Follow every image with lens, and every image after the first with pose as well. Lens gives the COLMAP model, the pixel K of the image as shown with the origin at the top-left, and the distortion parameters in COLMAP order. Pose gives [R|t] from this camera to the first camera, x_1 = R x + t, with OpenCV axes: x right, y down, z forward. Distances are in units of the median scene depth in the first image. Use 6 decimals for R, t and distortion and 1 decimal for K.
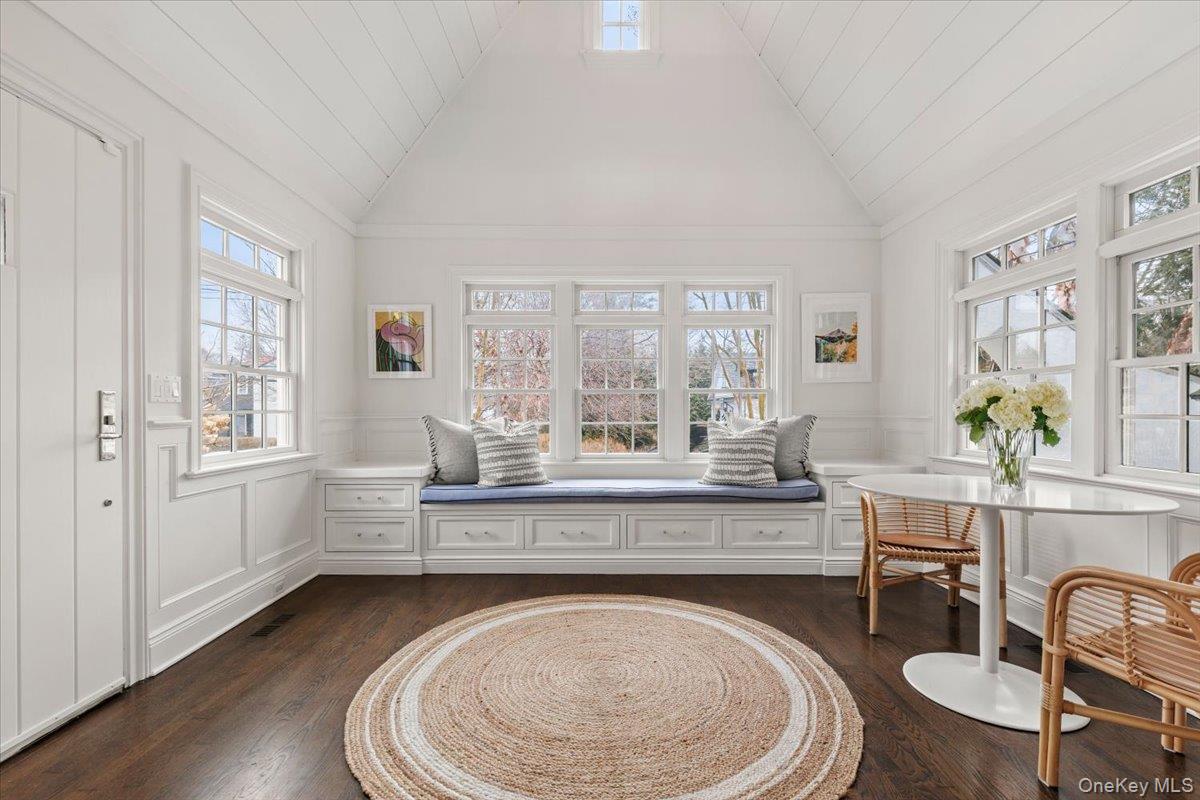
lens RADIAL K [[539.6, 0, 600.1], [0, 539.6, 403.6], [0, 0, 1]] dist [0.001664, -0.000908]
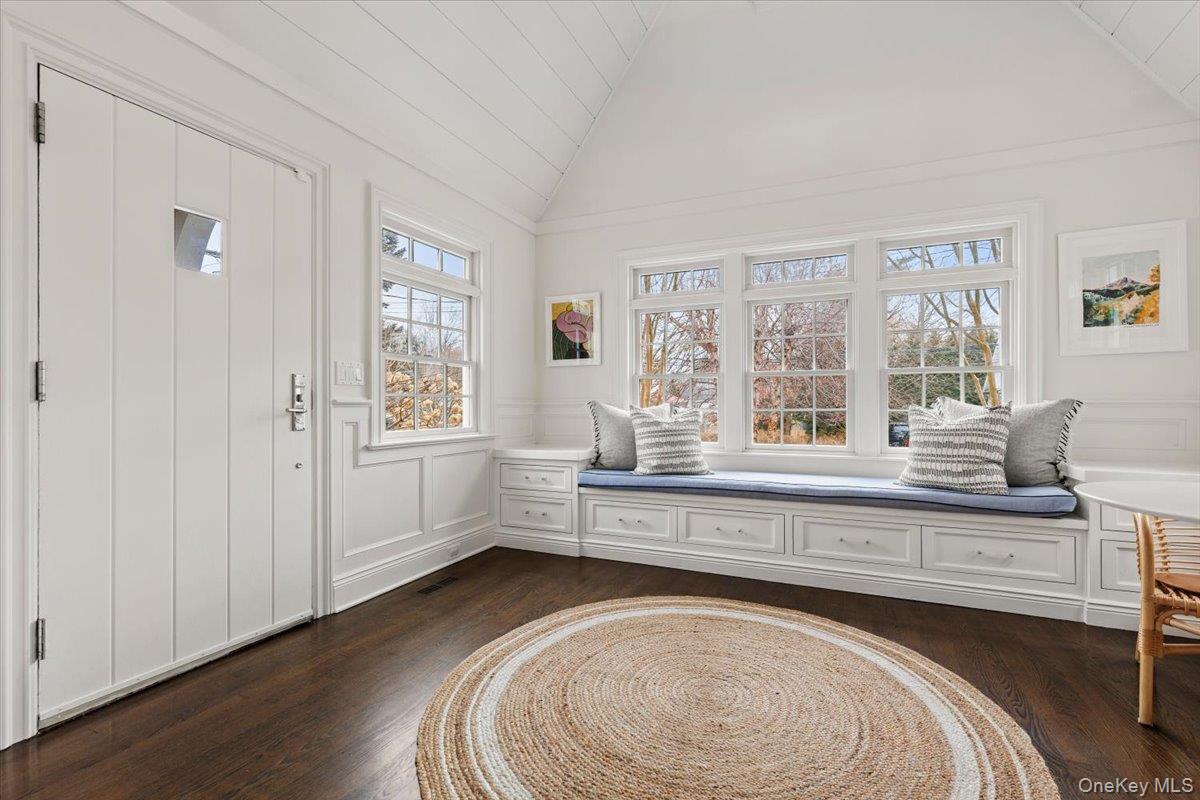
lens RADIAL K [[539.6, 0, 600.0], [0, 539.6, 397.6], [0, 0, 1]] dist [0.001664, -0.000908]
pose [[0.913226, -0.004307, -0.407430, 0.140807], [0.003922, 0.999991, -0.001780, 0.023174], [0.407434, 0.000027, 0.913235, 0.106512]]
